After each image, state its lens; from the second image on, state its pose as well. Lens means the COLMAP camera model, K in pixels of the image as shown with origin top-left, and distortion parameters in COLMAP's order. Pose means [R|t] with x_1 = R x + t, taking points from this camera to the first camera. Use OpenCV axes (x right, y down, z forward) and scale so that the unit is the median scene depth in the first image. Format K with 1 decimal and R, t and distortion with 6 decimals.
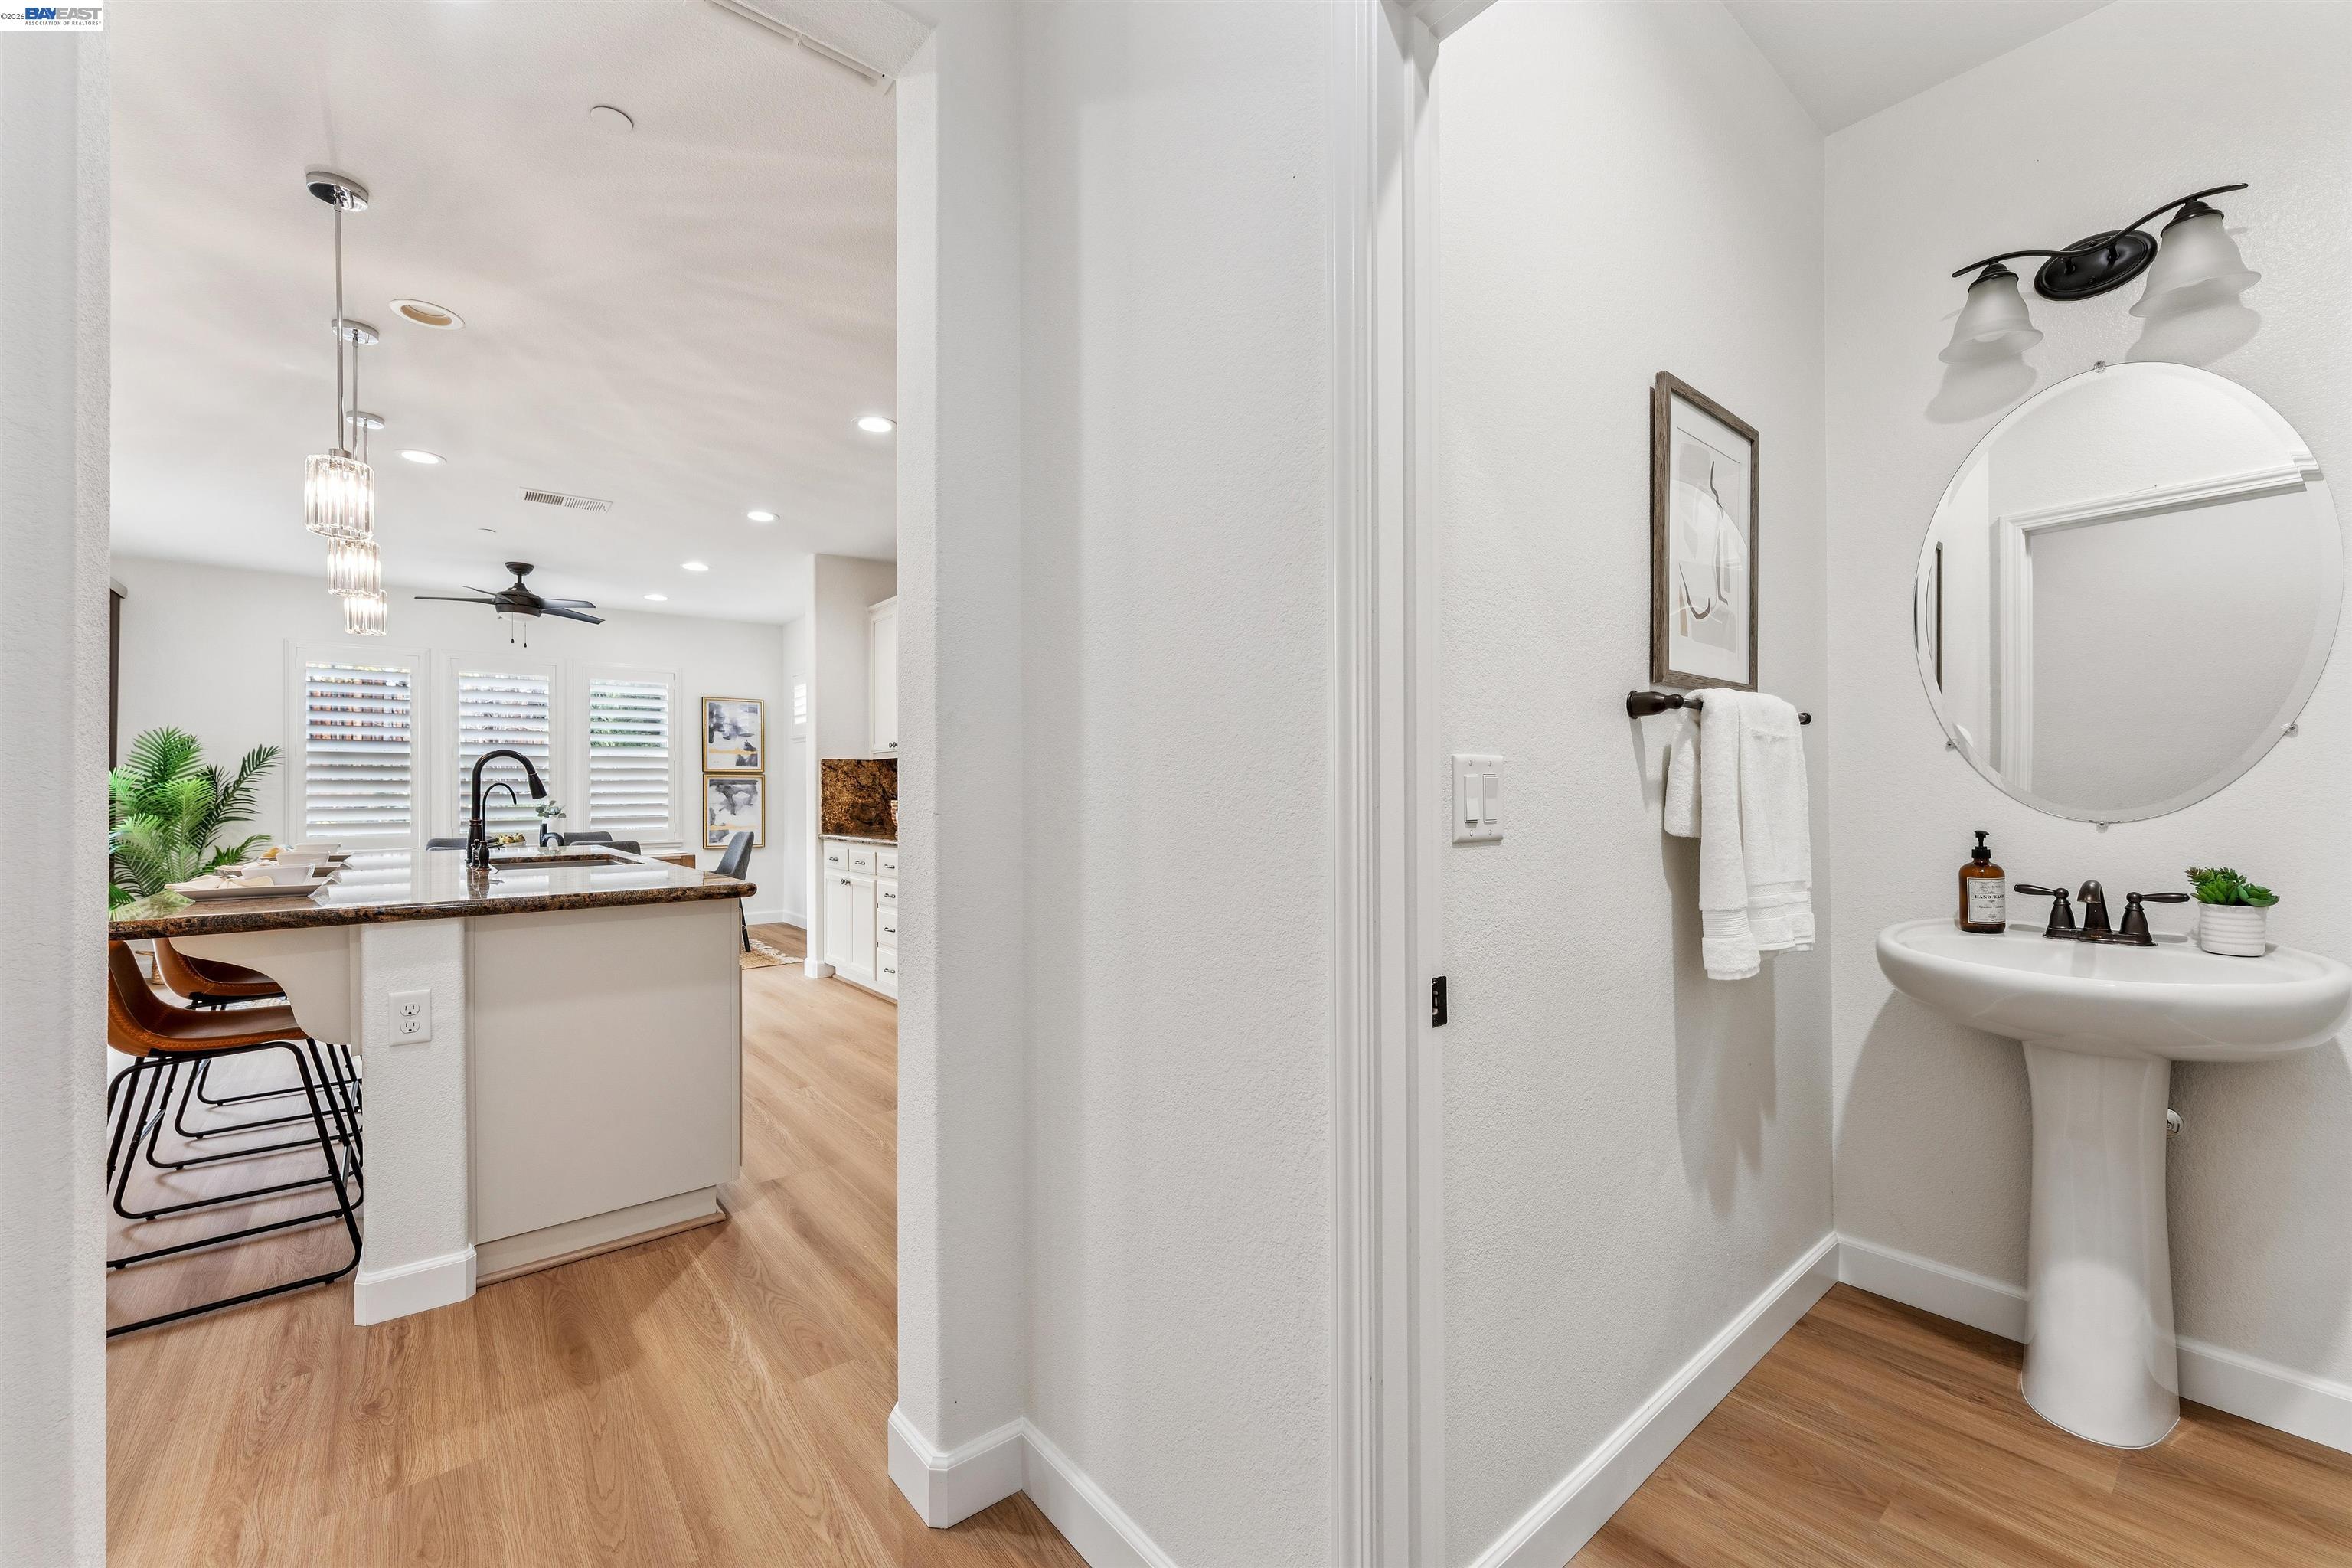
lens RADIAL K [[935.0, 0, 1192.5], [0, 935.0, 791.6], [0, 0, 1]] dist [-0.003849, 0.000382]
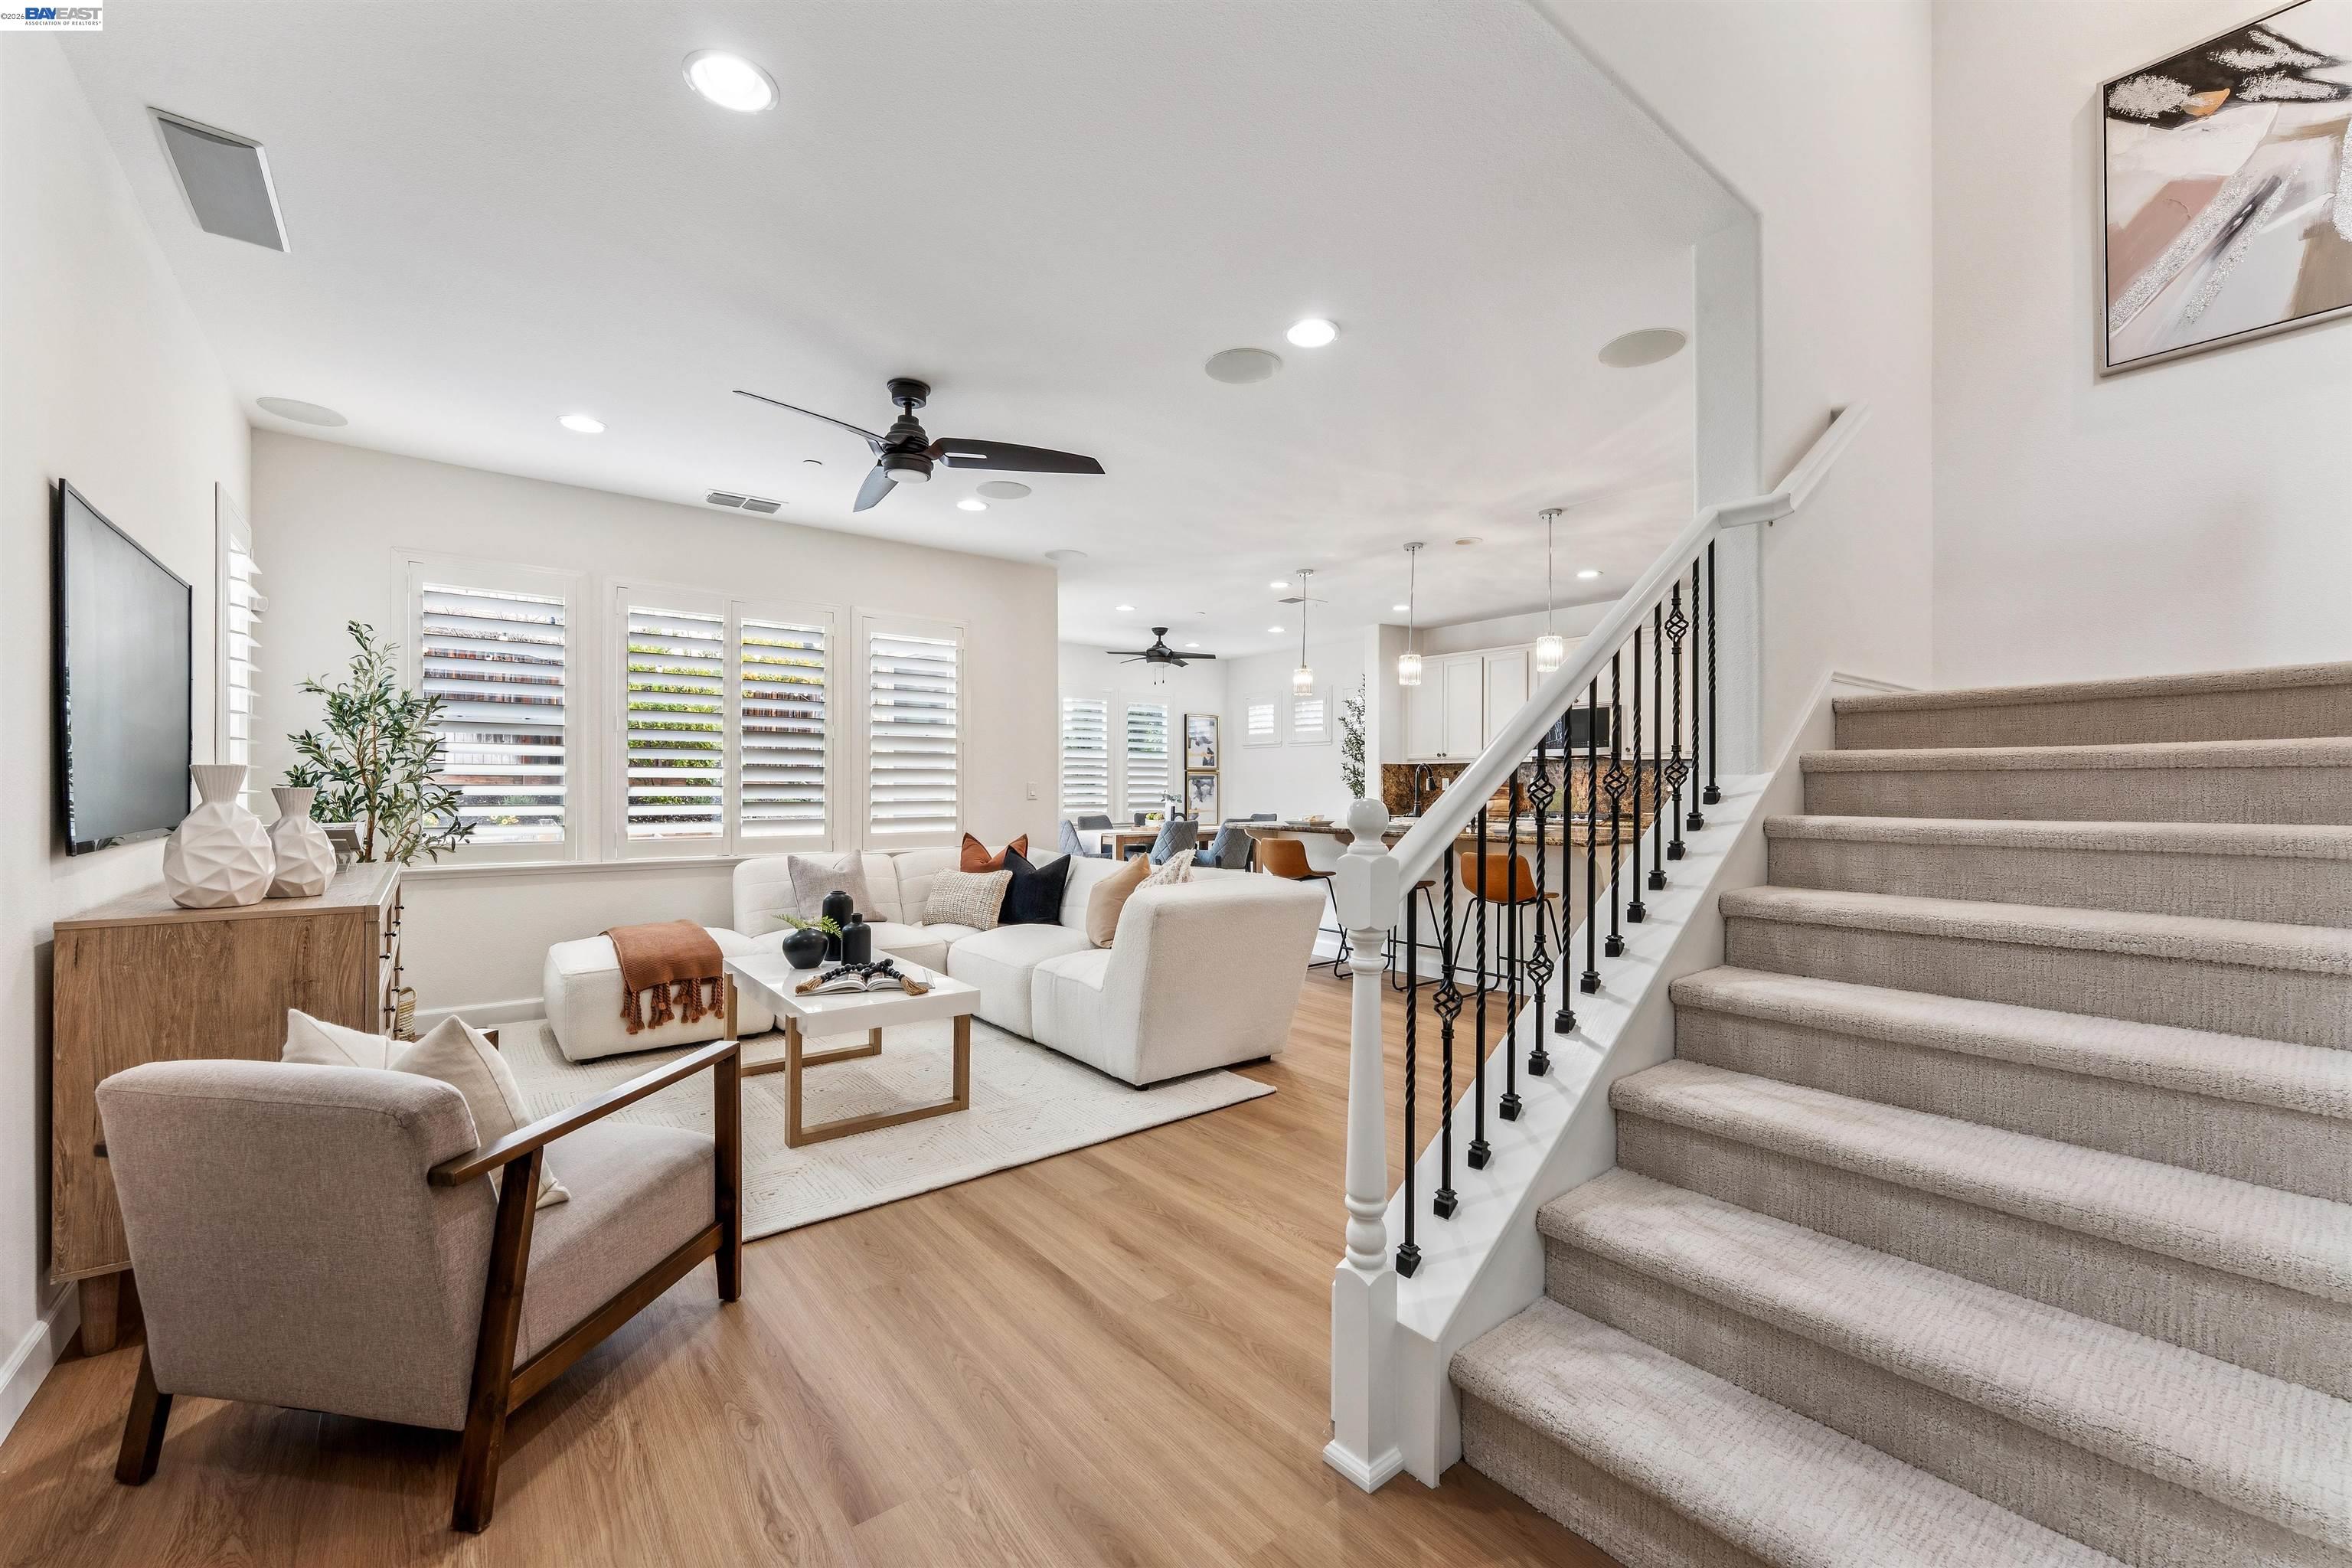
lens RADIAL K [[935.0, 0, 1175.7], [0, 935.0, 785.1], [0, 0, 1]] dist [-0.003849, 0.000382]
pose [[0.999521, 0.005841, -0.030381, -0.496749], [-0.005770, 0.999980, 0.002438, -0.002109], [0.030395, -0.002261, 0.999535, -0.351975]]
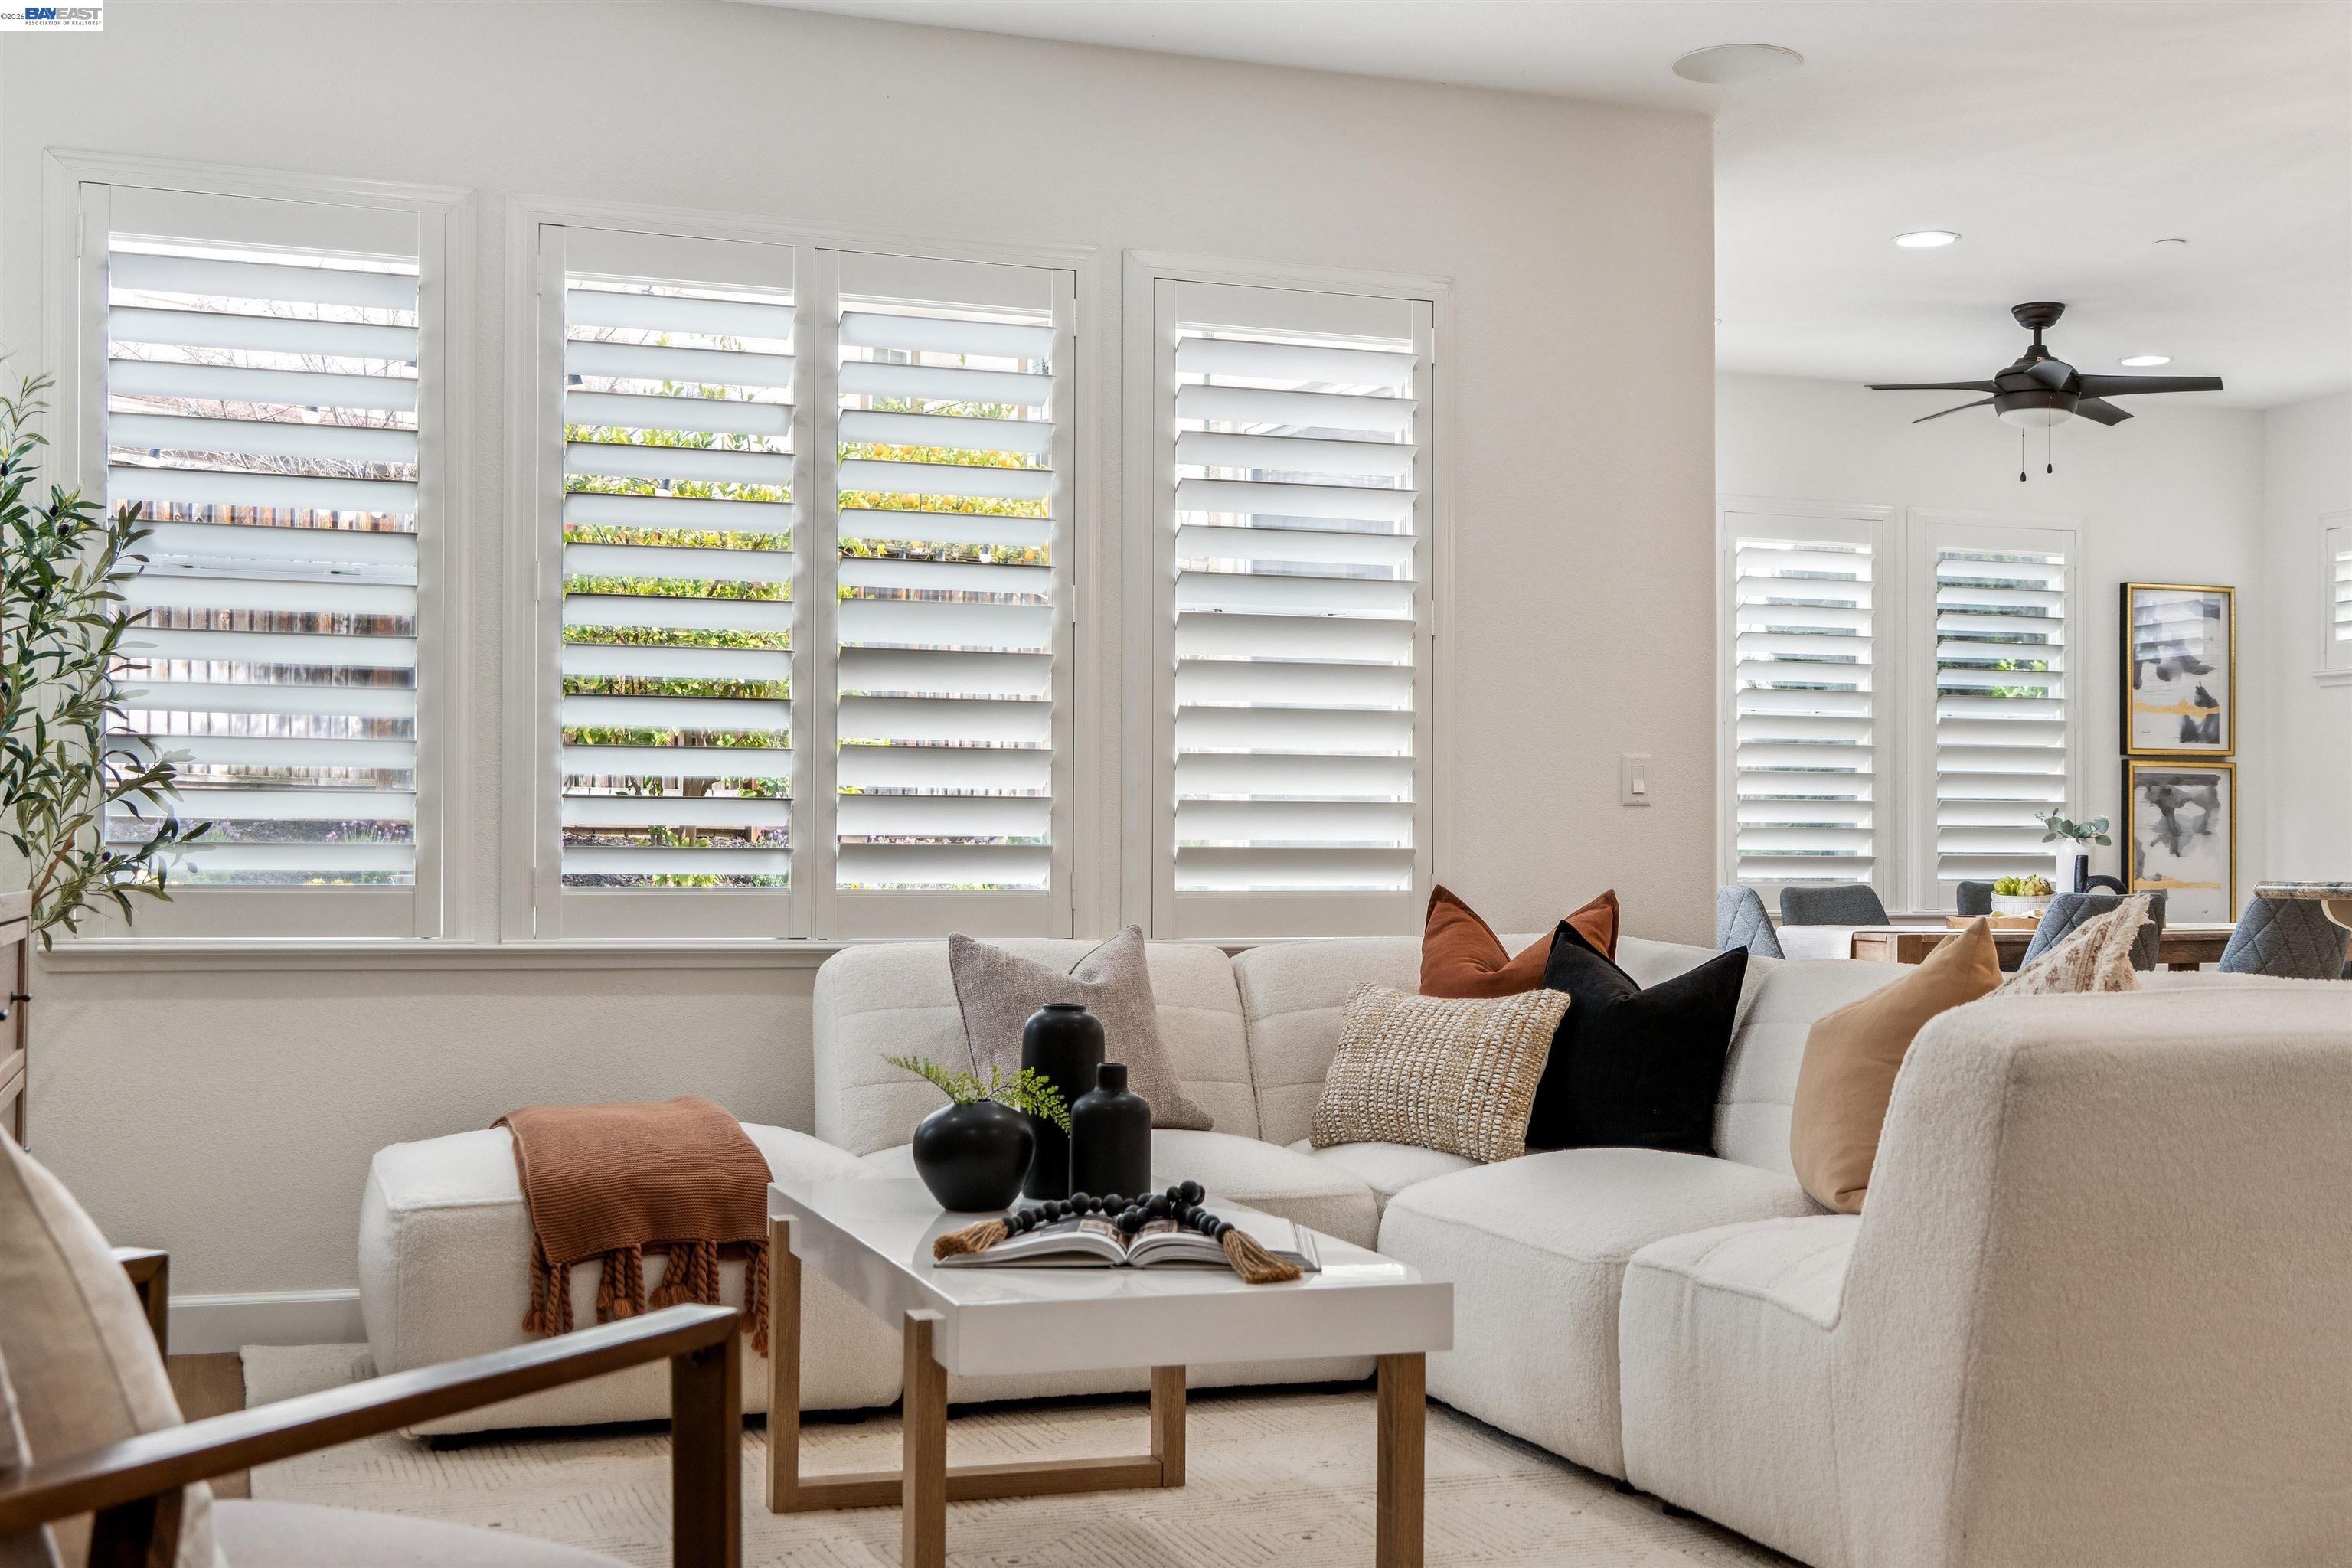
lens RADIAL K [[2680.0, 0, 1184.5], [0, 2680.0, 842.7], [0, 0, 1]] dist [0.005507, 0.000000]
pose [[0.936605, 0.004899, -0.350352, -0.495546], [-0.006553, 0.999972, -0.003537, 0.026916], [0.350325, 0.005609, 0.936612, -0.321804]]
